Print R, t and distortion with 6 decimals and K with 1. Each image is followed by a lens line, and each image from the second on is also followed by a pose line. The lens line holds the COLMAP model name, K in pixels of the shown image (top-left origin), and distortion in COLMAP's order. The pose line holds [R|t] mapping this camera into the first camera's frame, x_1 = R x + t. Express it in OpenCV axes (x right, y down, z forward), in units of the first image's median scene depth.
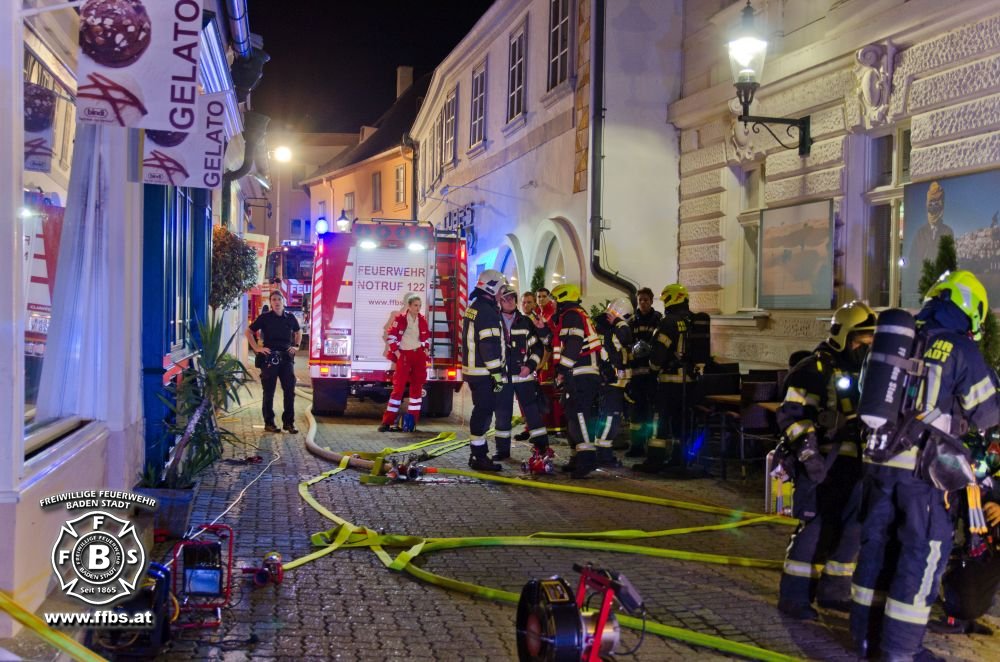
lens RADIAL K [[1205.0, 0, 500.0], [0, 1205.0, 331.0], [0, 0, 1]] dist [0.044426, 0.055624]
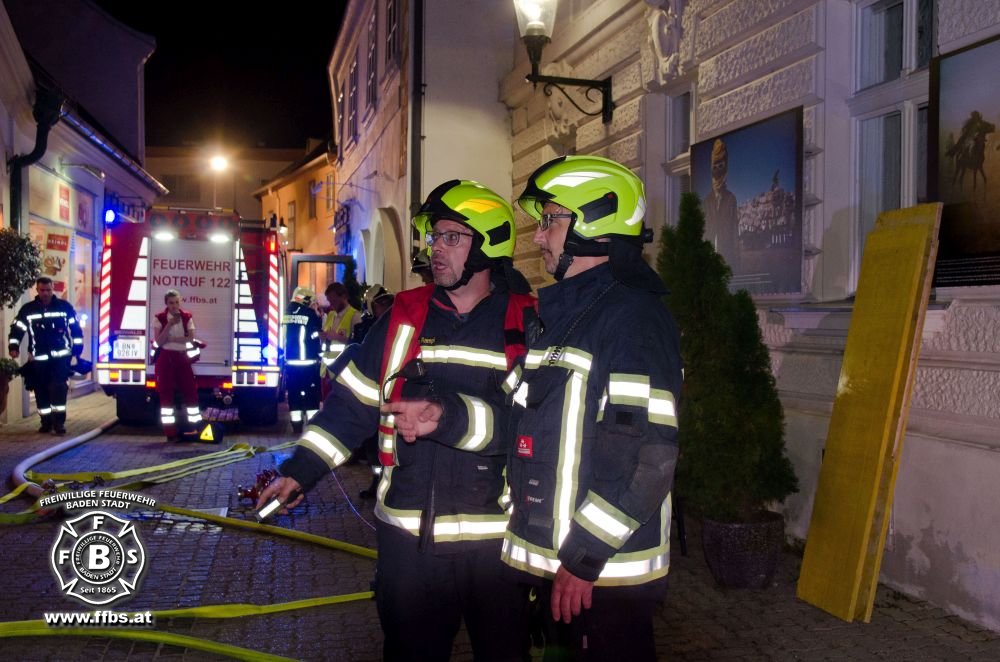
lens RADIAL K [[1055.4, 0, 537.5], [0, 1055.4, 332.4], [0, 0, 1]] dist [-0.062058, 0.198672]
pose [[0.999811, -0.006133, 0.018459, 0.154729], [0.006210, 0.999972, -0.004114, 0.005619], [-0.018433, 0.004227, 0.999821, 0.208941]]
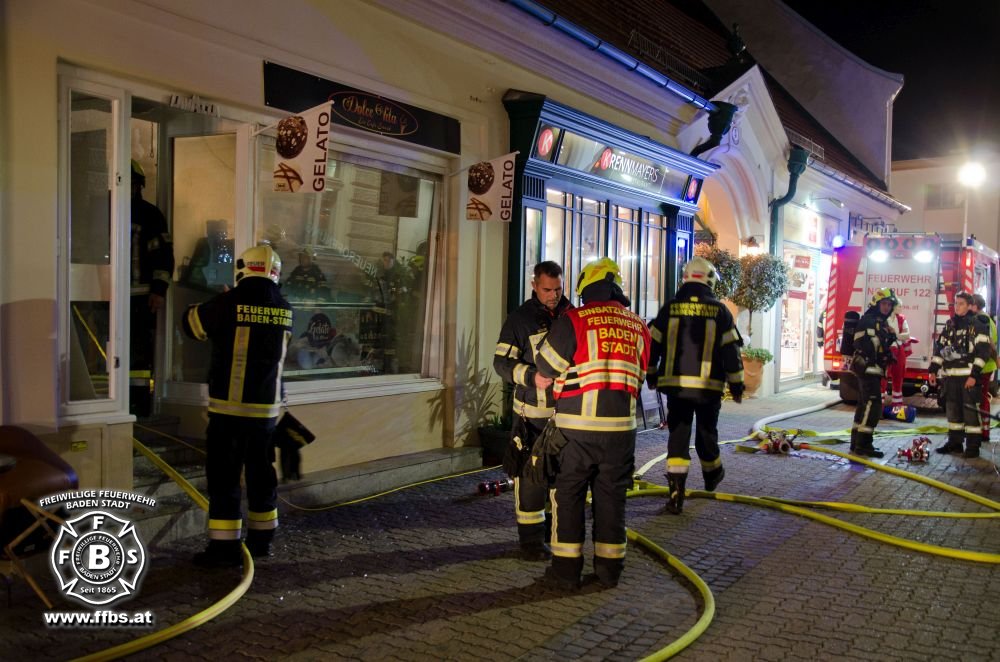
lens RADIAL K [[1040.4, 0, 512.2], [0, 1040.4, 337.5], [0, 0, 1]] dist [0.003524, 0.034897]
pose [[0.751078, 0.021035, -0.659878, 0.281991], [-0.021491, 0.999742, 0.007408, 0.005790], [0.659864, 0.008617, 0.751336, 0.033066]]
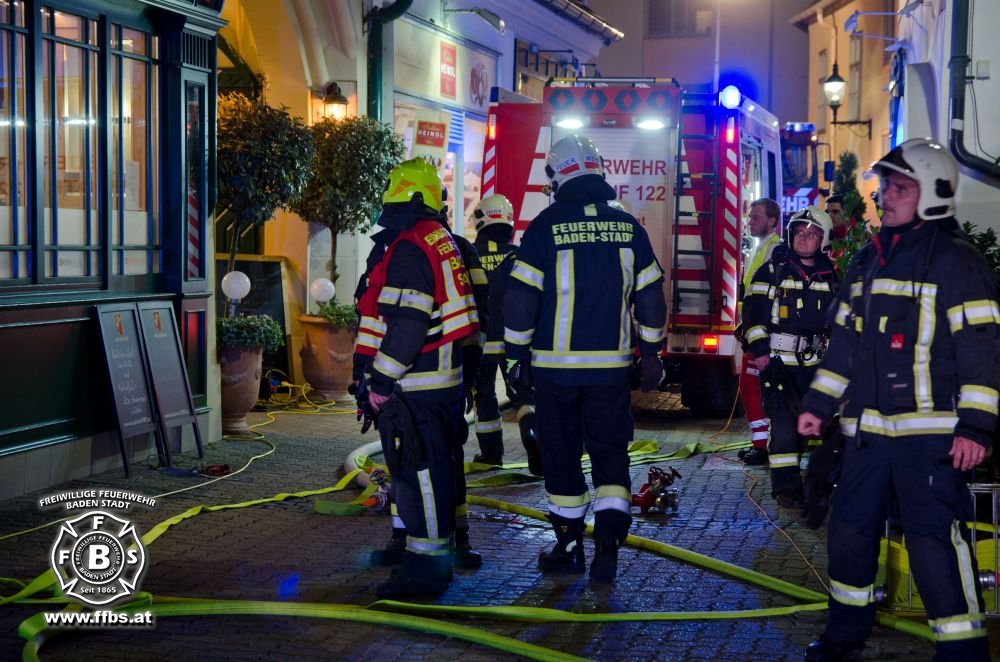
lens RADIAL K [[2059.4, 0, 511.1], [0, 2059.4, 347.3], [0, 0, 1]] dist [0.205873, 0.270228]
pose [[0.917890, 0.015948, -0.396514, 0.268149], [-0.003455, 0.999475, 0.032201, 0.006329], [0.396820, -0.028187, 0.917464, 0.053200]]
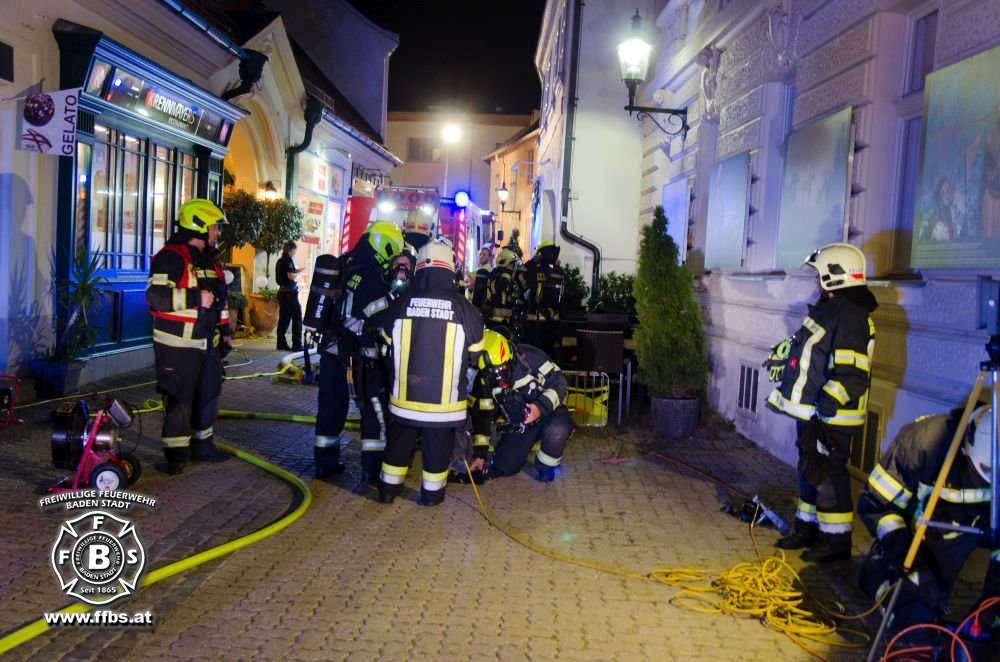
lens RADIAL K [[1118.5, 0, 510.9], [0, 1118.5, 337.2], [0, 0, 1]] dist [-0.002712, 0.195805]
pose [[0.970913, 0.053510, -0.233377, 0.292996], [-0.045615, 0.998194, 0.039102, 0.011767], [0.235048, -0.027319, 0.971600, -0.099633]]
